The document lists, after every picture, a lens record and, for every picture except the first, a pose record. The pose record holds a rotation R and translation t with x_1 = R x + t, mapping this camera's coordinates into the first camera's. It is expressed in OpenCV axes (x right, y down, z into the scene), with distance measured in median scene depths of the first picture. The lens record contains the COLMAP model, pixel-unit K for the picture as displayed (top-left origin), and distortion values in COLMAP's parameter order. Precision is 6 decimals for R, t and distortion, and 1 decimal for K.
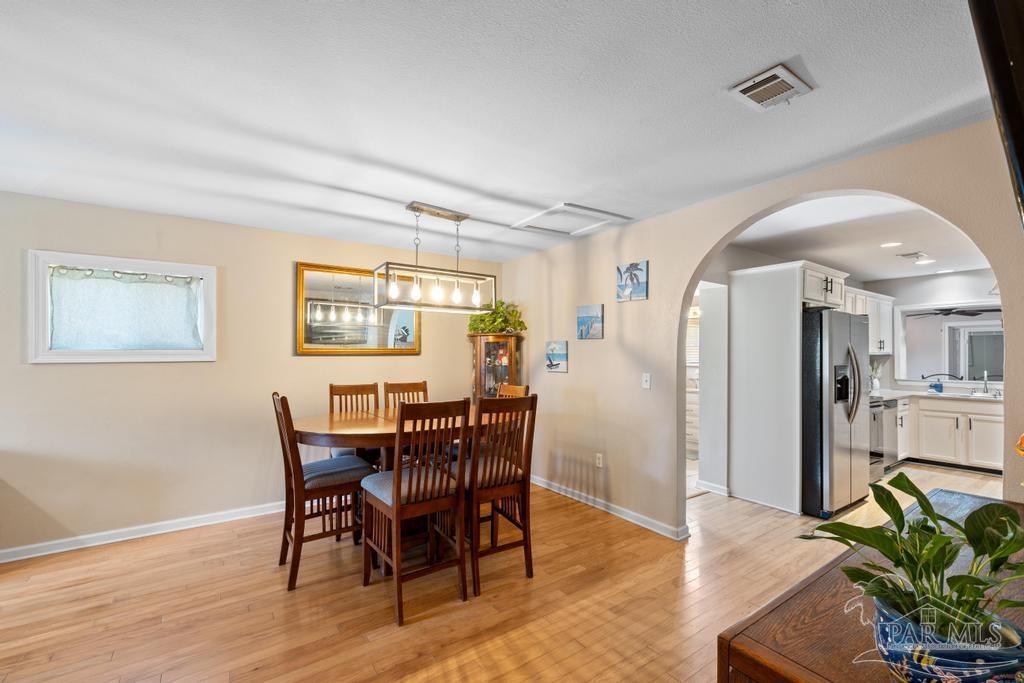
lens RADIAL K [[433.9, 0, 510.7], [0, 433.9, 350.9], [0, 0, 1]] dist [0.002786, -0.000216]
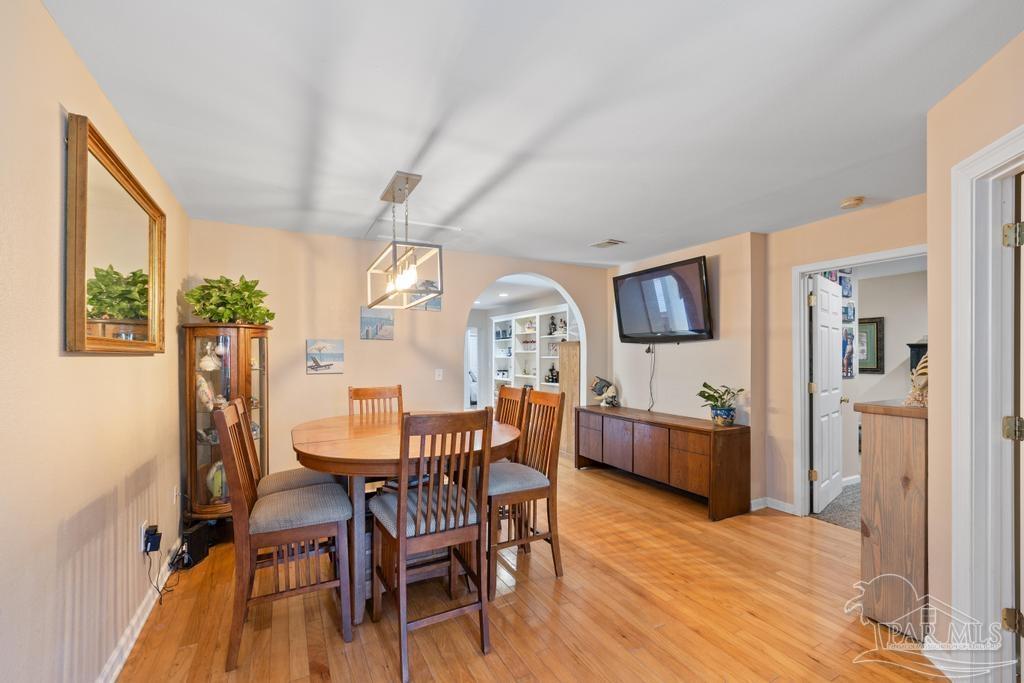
lens RADIAL K [[433.9, 0, 516.2], [0, 433.9, 356.0], [0, 0, 1]] dist [0.002786, -0.000216]
pose [[0.108313, -0.000795, 0.994117, -0.883262], [-0.009172, 0.999956, 0.001799, 0.007947], [-0.994075, -0.009313, 0.108301, 0.594701]]
